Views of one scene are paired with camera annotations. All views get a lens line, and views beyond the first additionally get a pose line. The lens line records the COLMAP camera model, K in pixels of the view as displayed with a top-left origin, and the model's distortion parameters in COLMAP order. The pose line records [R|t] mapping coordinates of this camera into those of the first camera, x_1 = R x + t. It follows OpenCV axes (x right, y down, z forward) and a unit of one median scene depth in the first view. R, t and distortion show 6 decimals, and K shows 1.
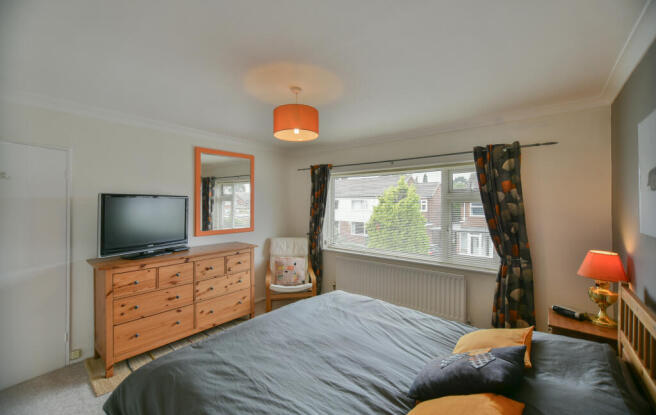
lens RADIAL K [[269.5, 0, 327.1], [0, 269.5, 204.3], [0, 0, 1]] dist [0.000084, 0.000529]
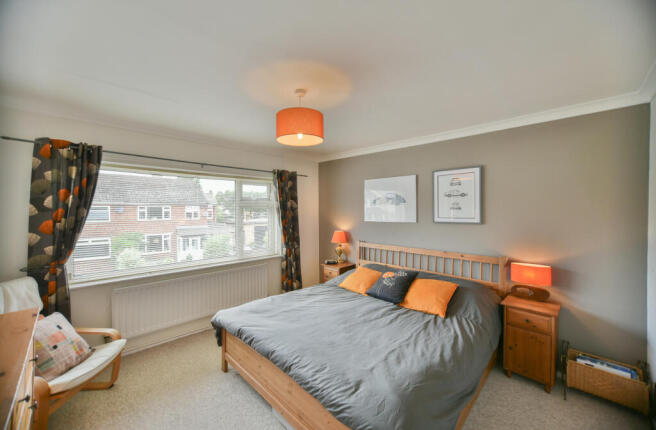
lens RADIAL K [[253.5, 0, 327.0], [0, 253.5, 211.9], [0, 0, 1]] dist [-0.018480, -0.000035]
pose [[0.089421, -0.010649, 0.995937, -0.916117], [0.003431, 0.999940, 0.010383, -0.003183], [-0.995988, 0.002489, 0.089452, 0.754098]]
